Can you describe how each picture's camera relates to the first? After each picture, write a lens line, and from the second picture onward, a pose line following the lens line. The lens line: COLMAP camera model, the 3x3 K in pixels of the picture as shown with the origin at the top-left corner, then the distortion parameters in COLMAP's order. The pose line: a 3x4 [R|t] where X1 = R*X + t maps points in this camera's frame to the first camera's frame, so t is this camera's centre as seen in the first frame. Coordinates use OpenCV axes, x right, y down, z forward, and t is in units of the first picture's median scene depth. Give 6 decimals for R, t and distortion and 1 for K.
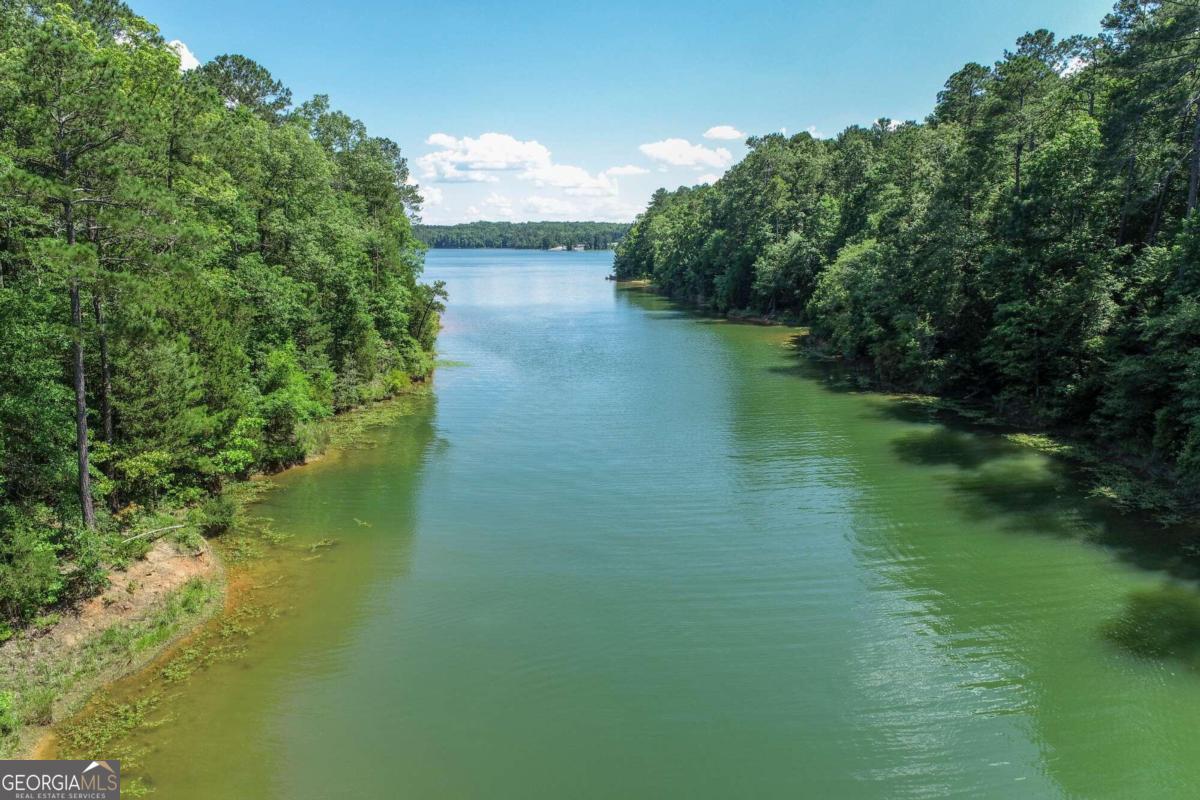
lens RADIAL K [[801.6, 0, 602.4], [0, 801.6, 397.2], [0, 0, 1]] dist [-0.012392, 0.006440]
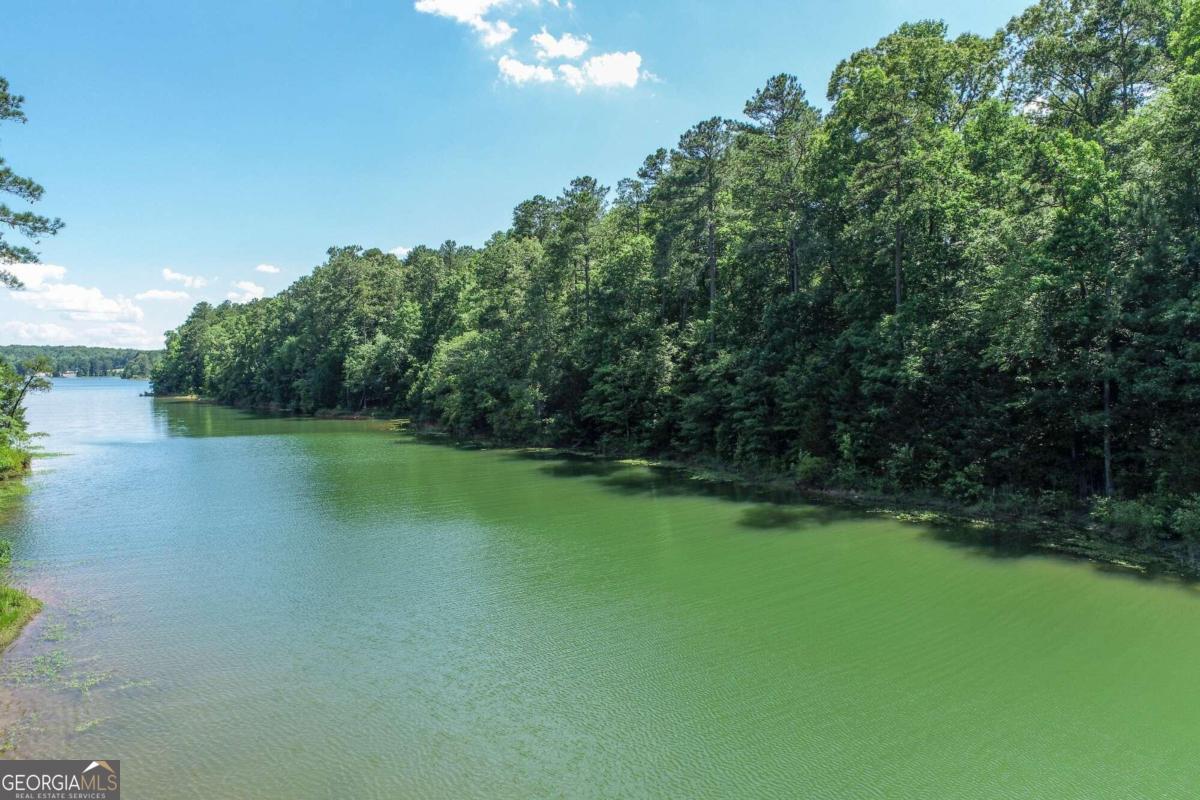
lens RADIAL K [[801.6, 0, 596.4], [0, 801.6, 398.5], [0, 0, 1]] dist [-0.012392, 0.006440]
pose [[0.842261, -0.015786, 0.538838, -0.115781], [0.101478, 0.986344, -0.129725, 0.057080], [-0.529432, 0.163943, 0.832361, -0.043815]]
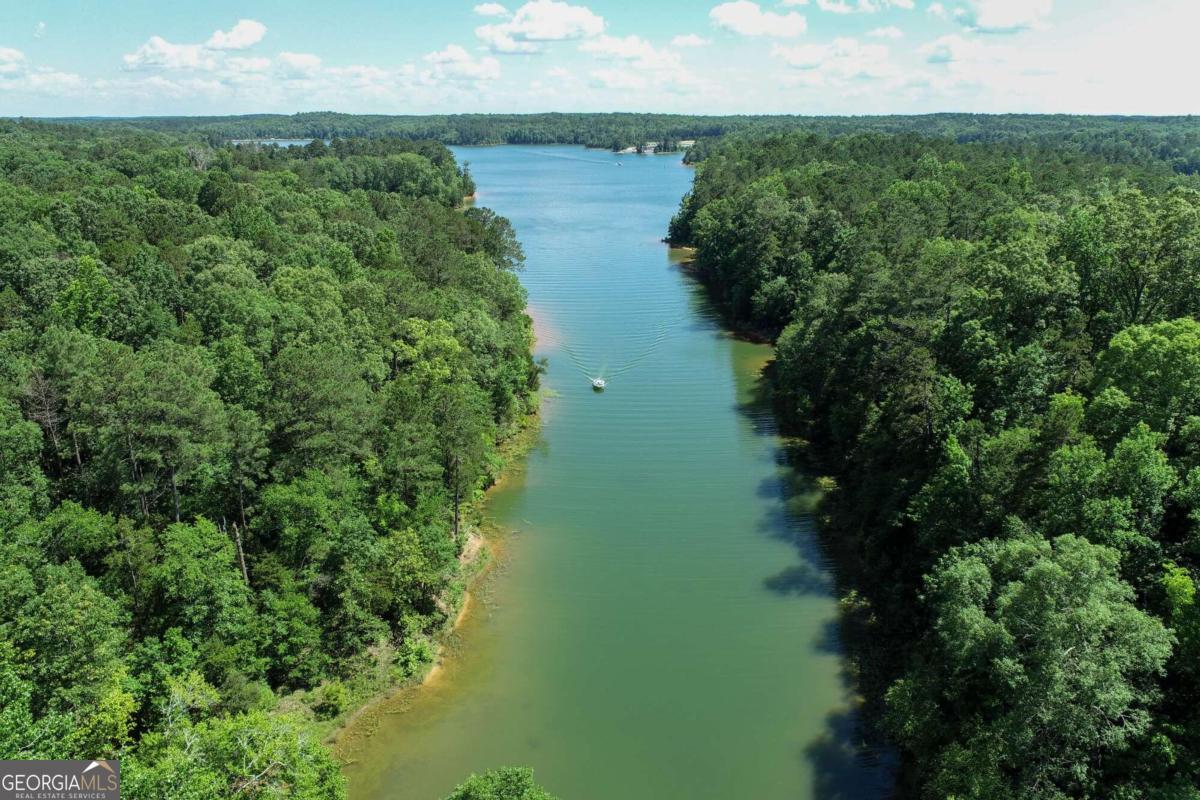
lens RADIAL K [[801.6, 0, 592.4], [0, 801.6, 397.6], [0, 0, 1]] dist [-0.012392, 0.006440]
pose [[0.995046, 0.032458, -0.093971, 0.054357], [-0.018696, 0.989432, 0.143786, -0.225663], [0.097645, -0.141316, 0.985137, -0.550573]]
